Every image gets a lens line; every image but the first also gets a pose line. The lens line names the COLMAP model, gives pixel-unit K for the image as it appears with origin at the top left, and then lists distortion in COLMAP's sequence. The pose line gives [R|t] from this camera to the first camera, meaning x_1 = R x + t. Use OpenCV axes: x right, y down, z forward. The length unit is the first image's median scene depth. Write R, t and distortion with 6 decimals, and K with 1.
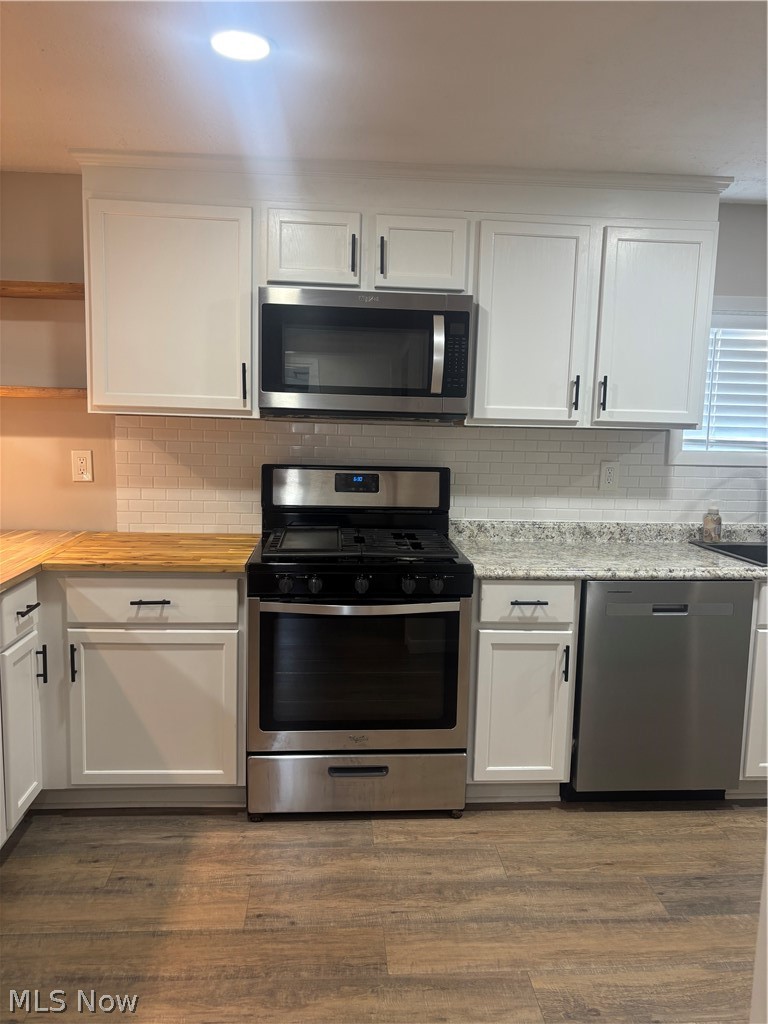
lens RADIAL K [[780.8, 0, 388.5], [0, 780.8, 518.3], [0, 0, 1]] dist [0.065493, -0.074187]
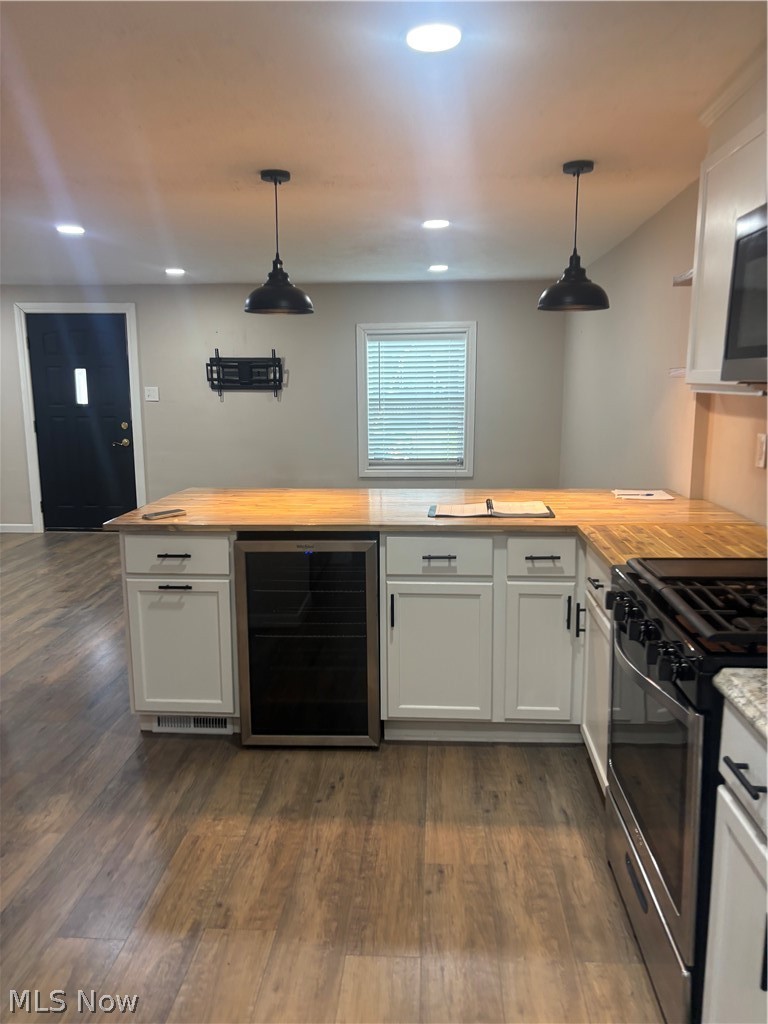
lens RADIAL K [[780.8, 0, 388.5], [0, 780.8, 518.3], [0, 0, 1]] dist [0.065493, -0.074187]
pose [[-0.144246, 0.144022, -0.979005, 0.827202], [-0.131054, 0.977856, 0.163162, -0.119741], [0.980825, 0.151838, -0.122177, 1.019808]]
